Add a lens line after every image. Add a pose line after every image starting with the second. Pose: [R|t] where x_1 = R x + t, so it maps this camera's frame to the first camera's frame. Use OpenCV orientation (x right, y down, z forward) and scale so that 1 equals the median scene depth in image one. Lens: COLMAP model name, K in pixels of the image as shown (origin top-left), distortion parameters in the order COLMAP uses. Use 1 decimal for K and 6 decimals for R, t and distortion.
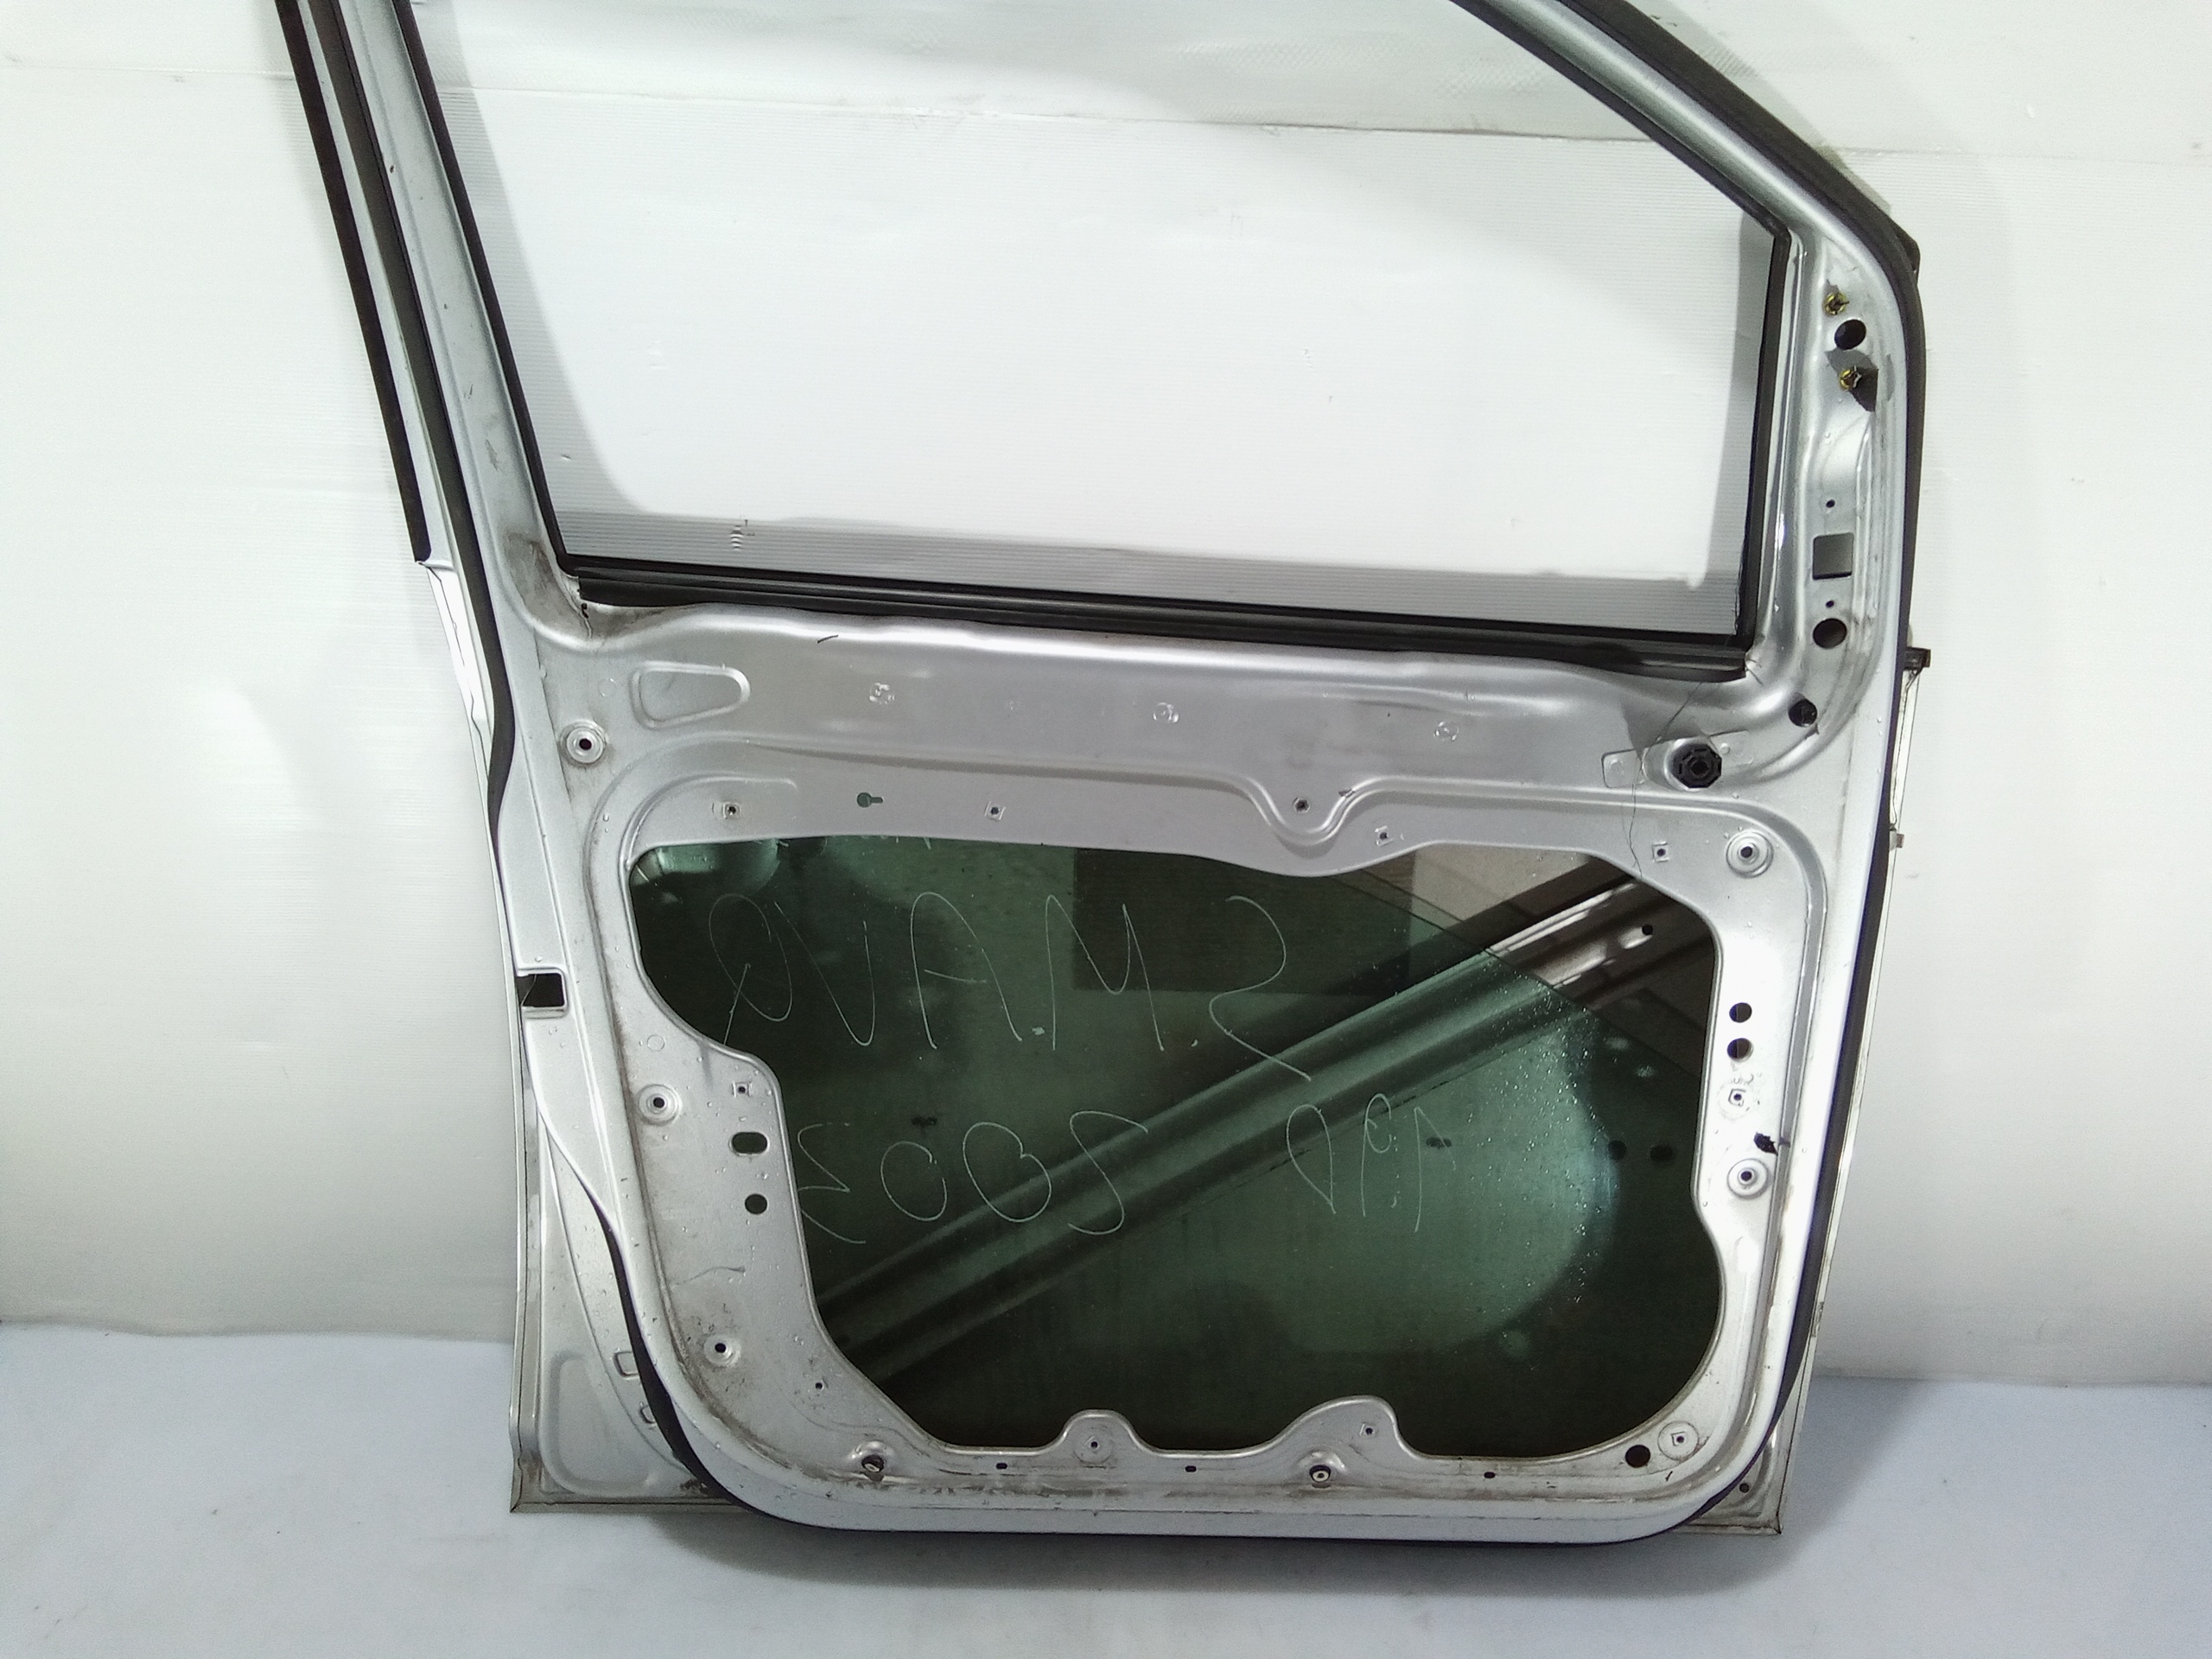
lens RADIAL K [[1589.2, 0, 1101.3], [0, 1589.2, 870.8], [0, 0, 1]] dist [0.083387, -0.102498]
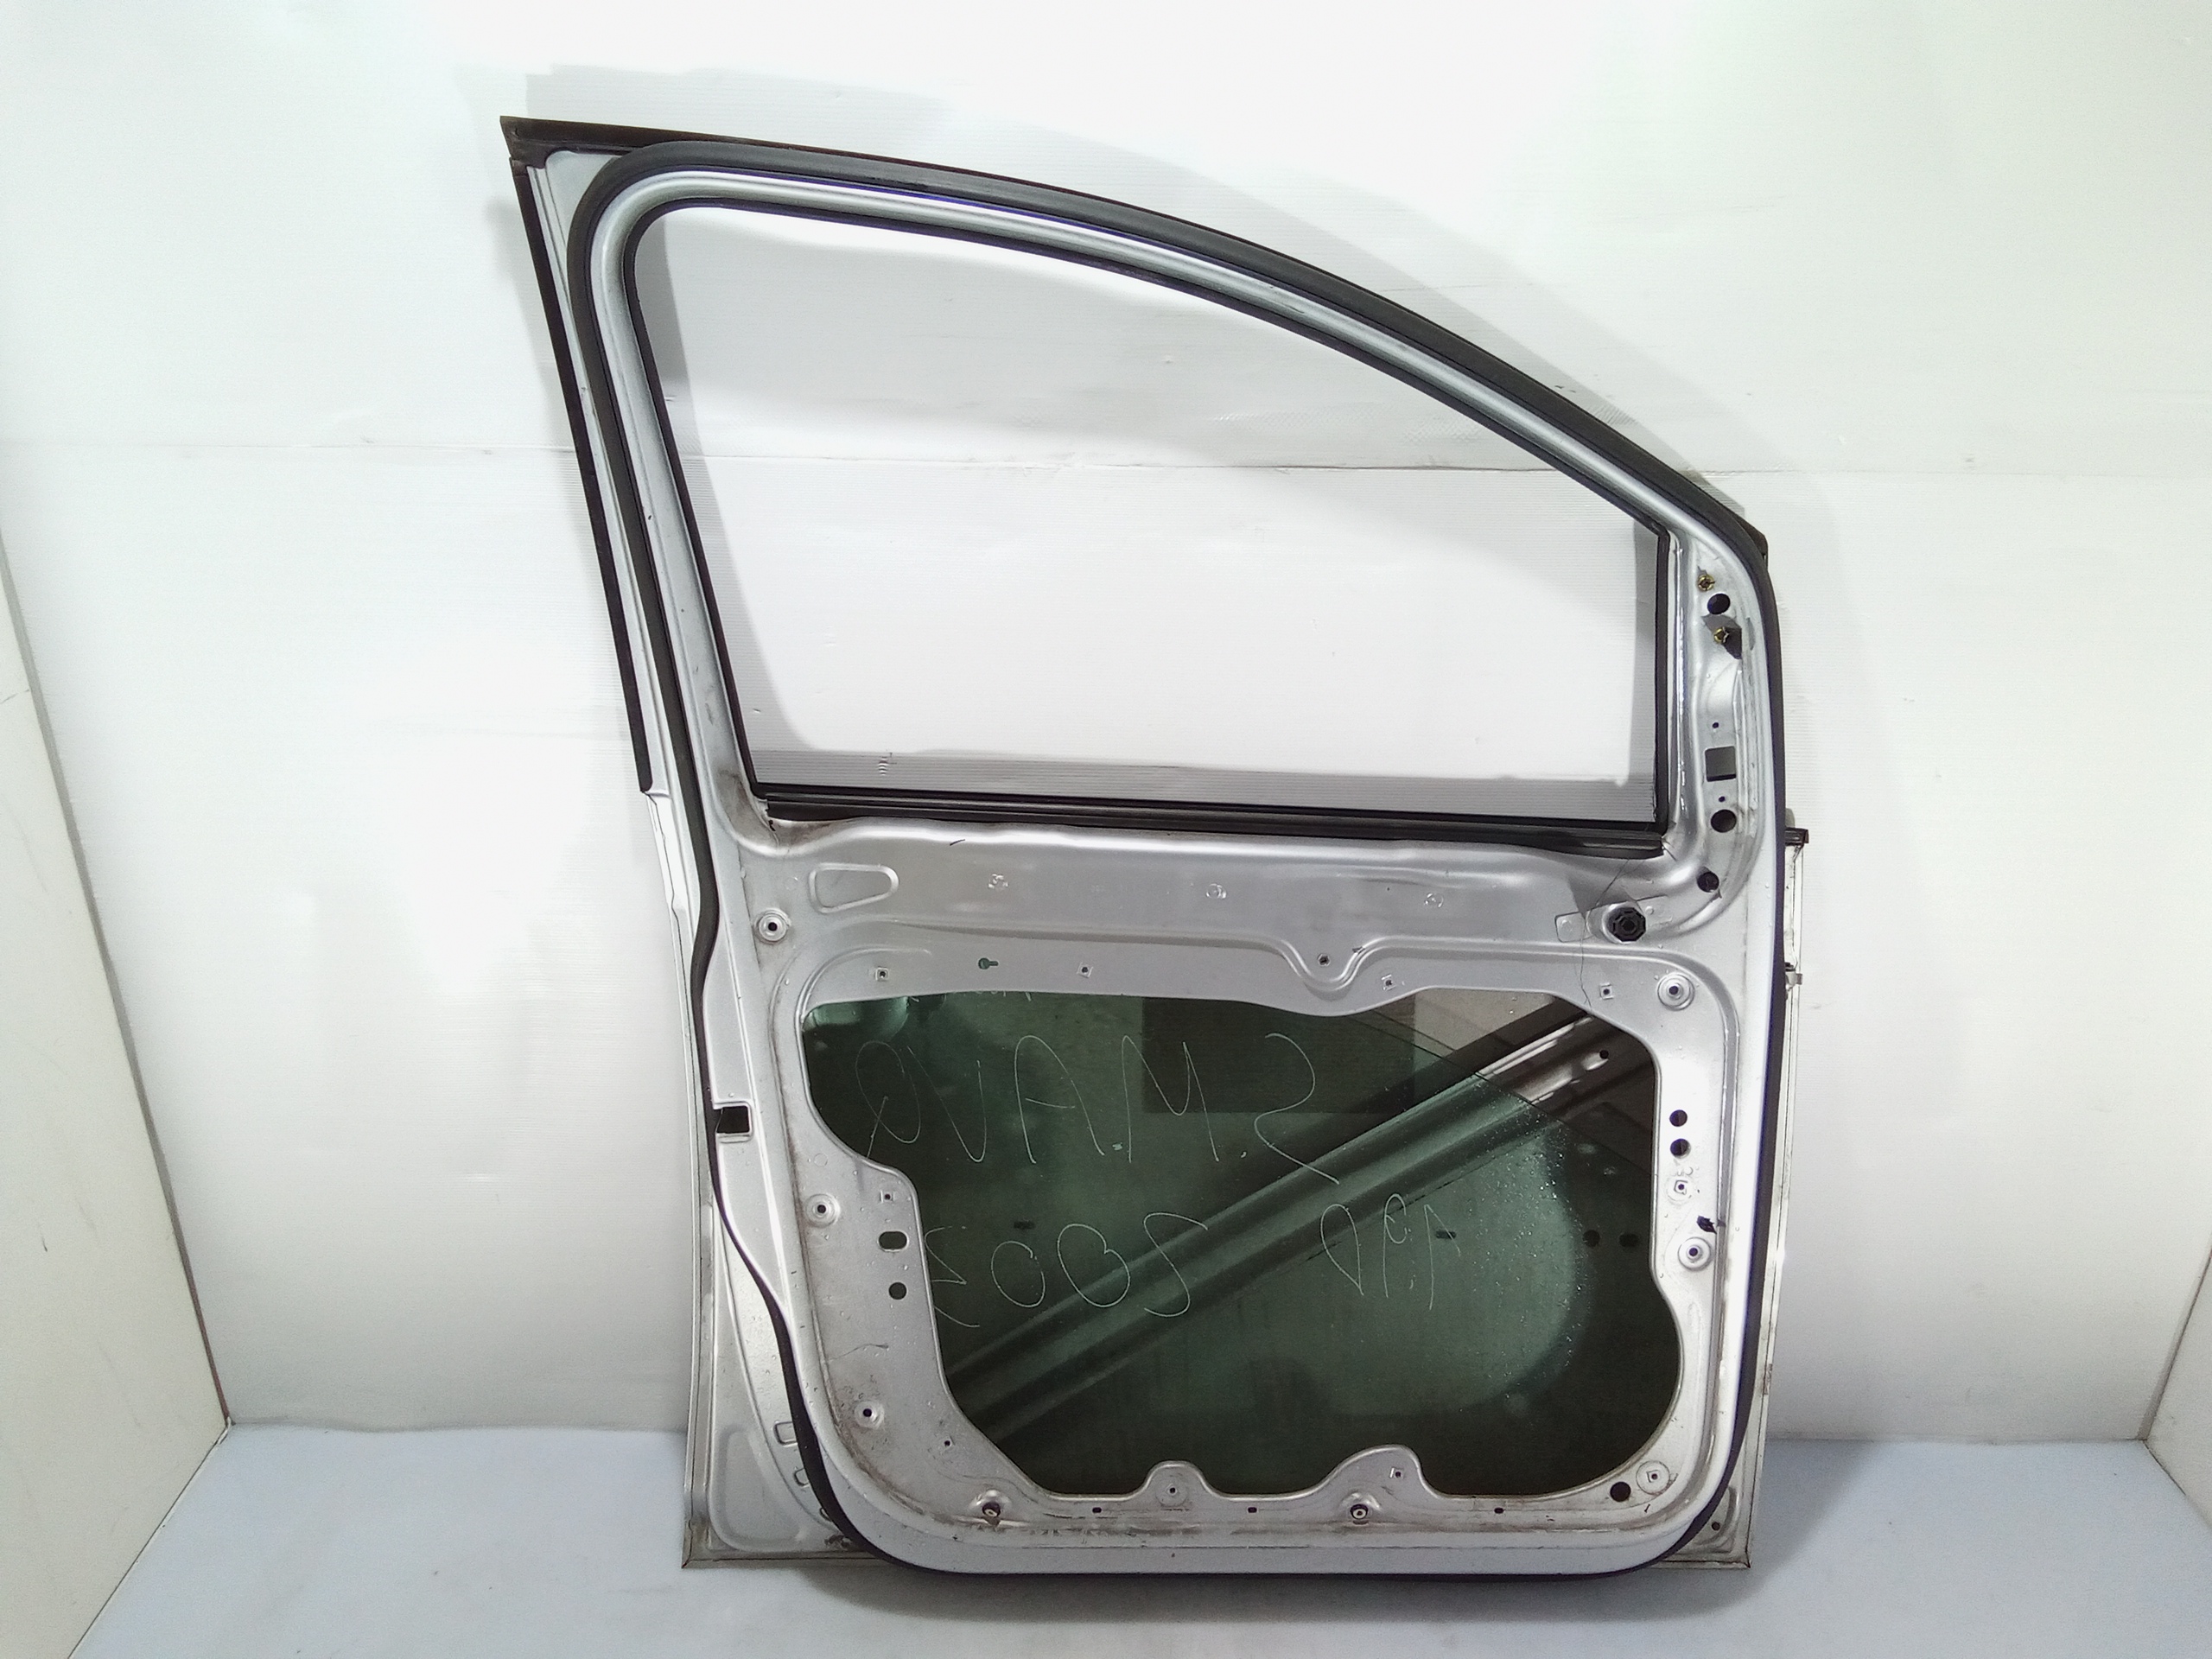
lens RADIAL K [[1589.2, 0, 1101.3], [0, 1589.2, 870.8], [0, 0, 1]] dist [0.083387, -0.102498]
pose [[0.999700, -0.023384, -0.007269, -0.039739], [0.022557, 0.994901, -0.098298, 0.008441], [0.009531, 0.098104, 0.995130, -0.267645]]
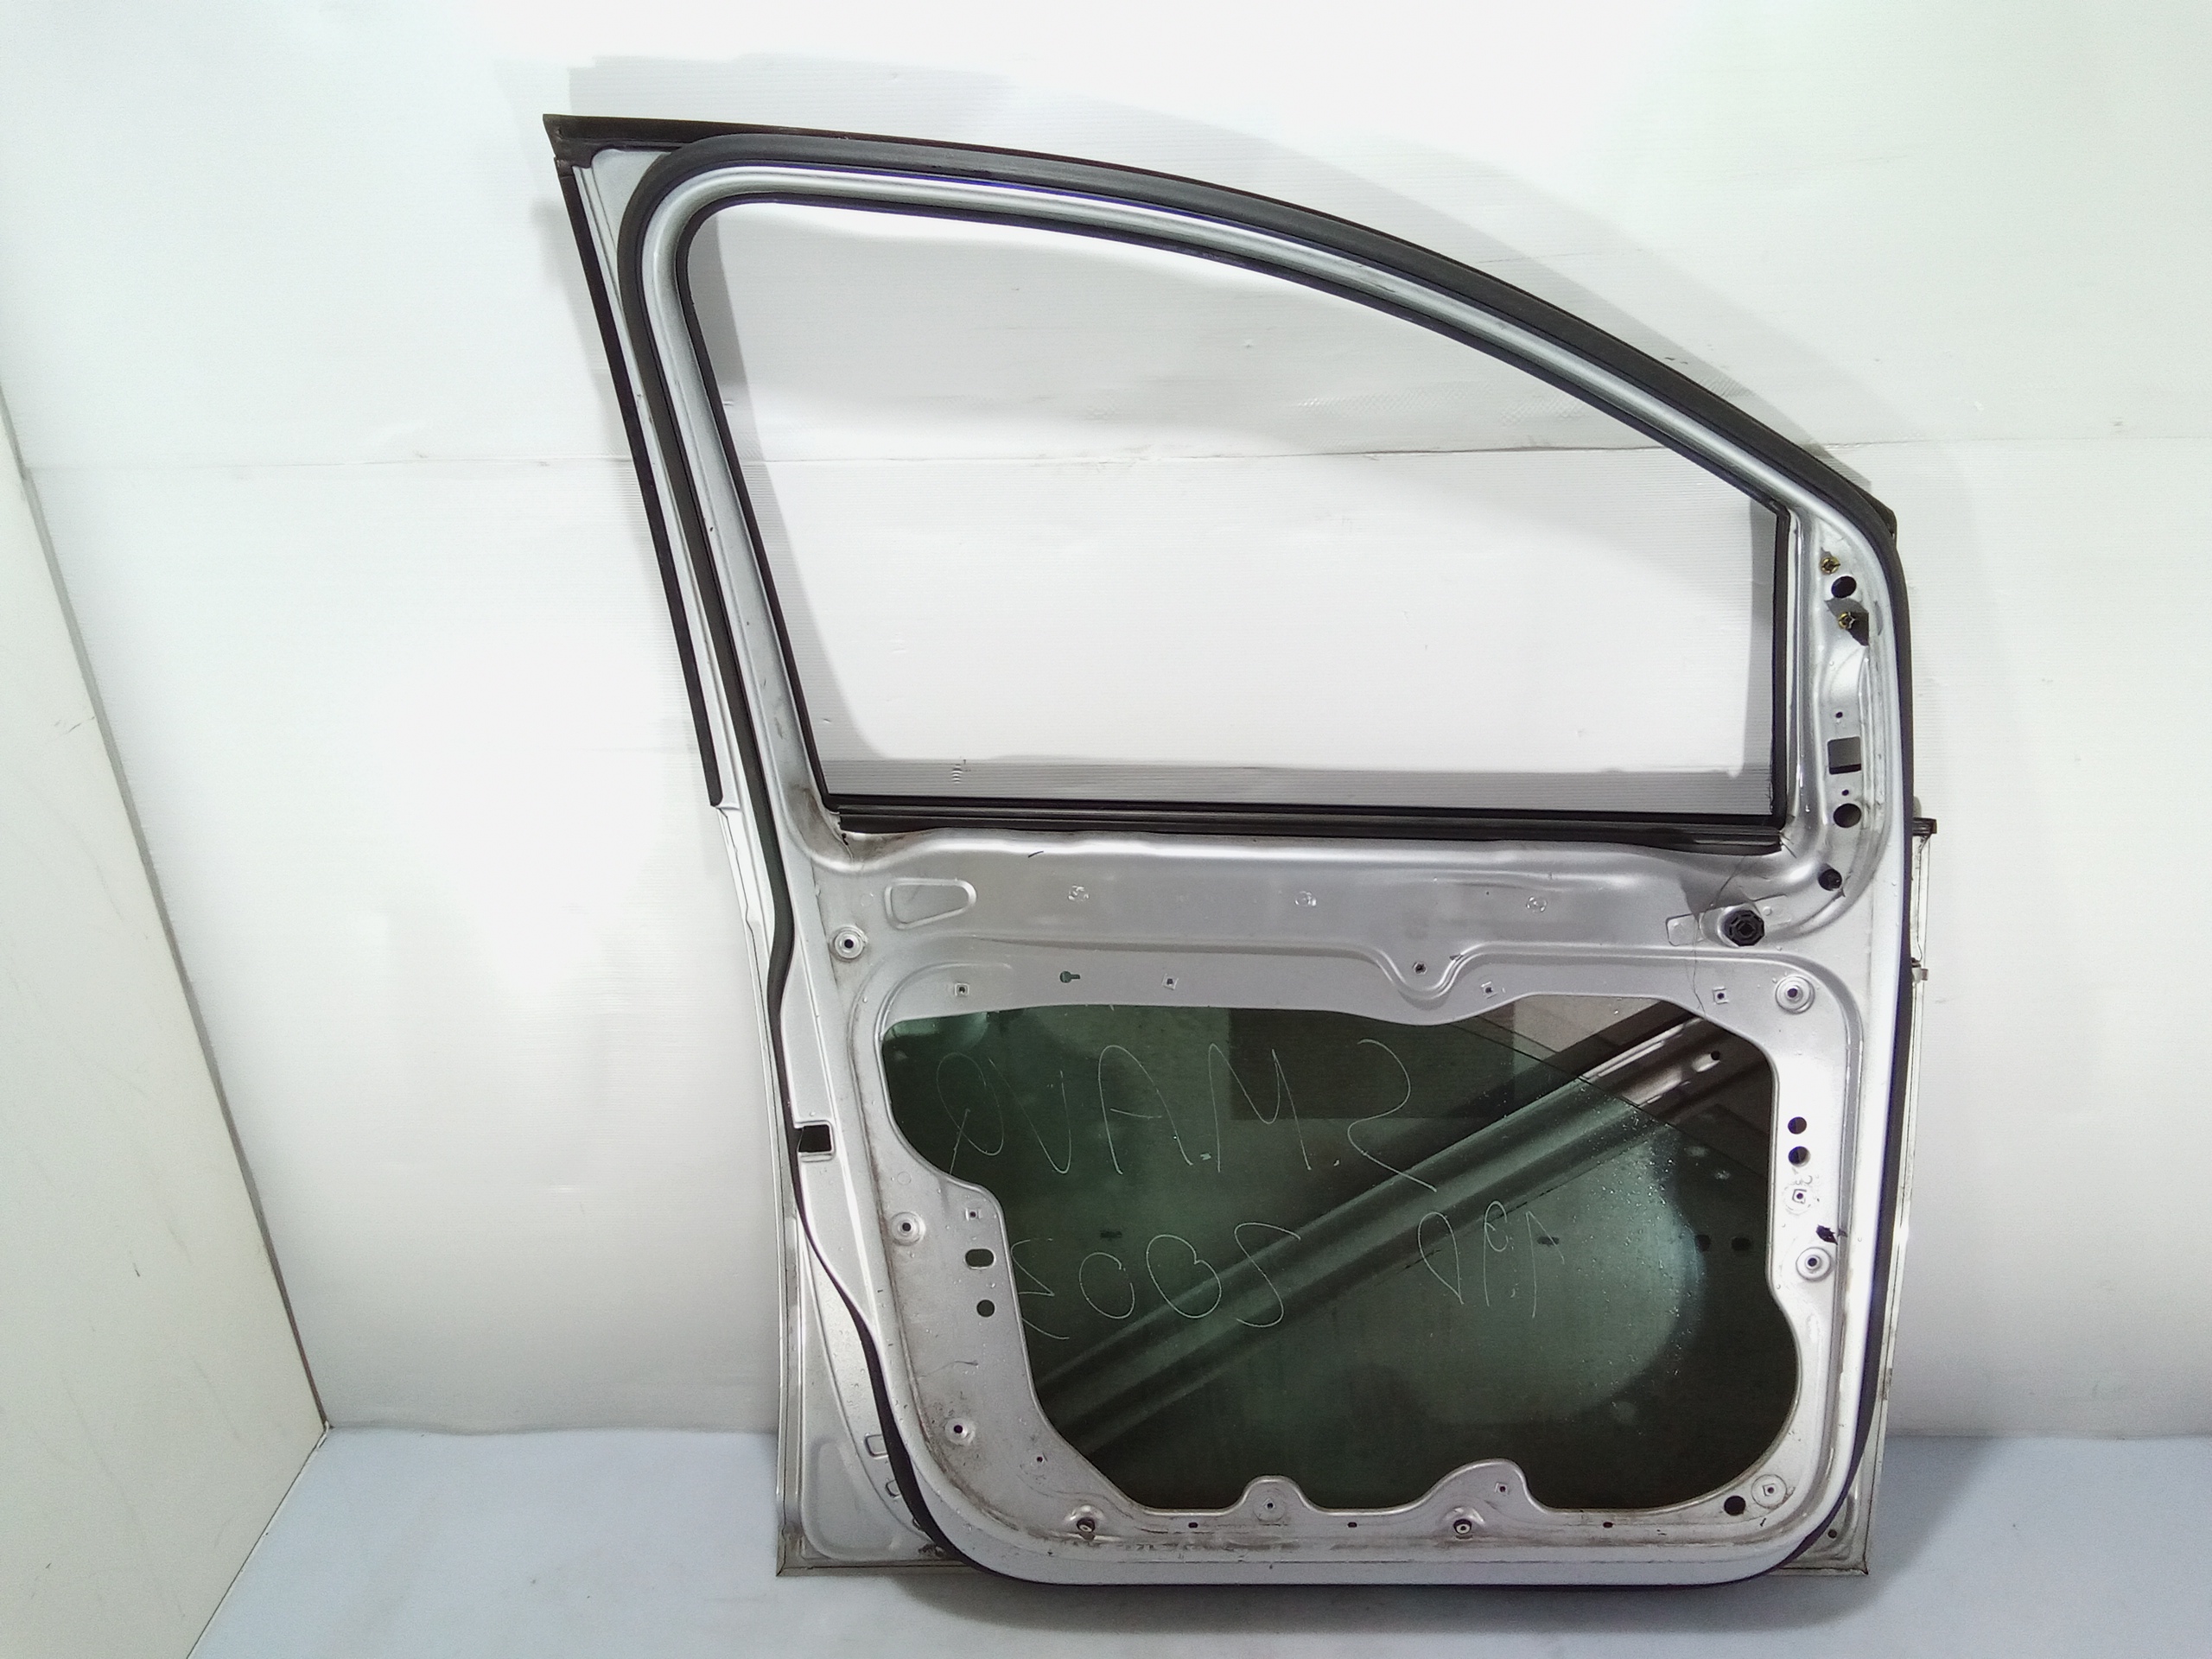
lens RADIAL K [[1589.2, 0, 1101.3], [0, 1589.2, 870.8], [0, 0, 1]] dist [0.083387, -0.102498]
pose [[0.997866, -0.042377, -0.049670, -0.051729], [0.039682, 0.997750, -0.054038, -0.055265], [0.051848, 0.051952, 0.997303, -0.229722]]
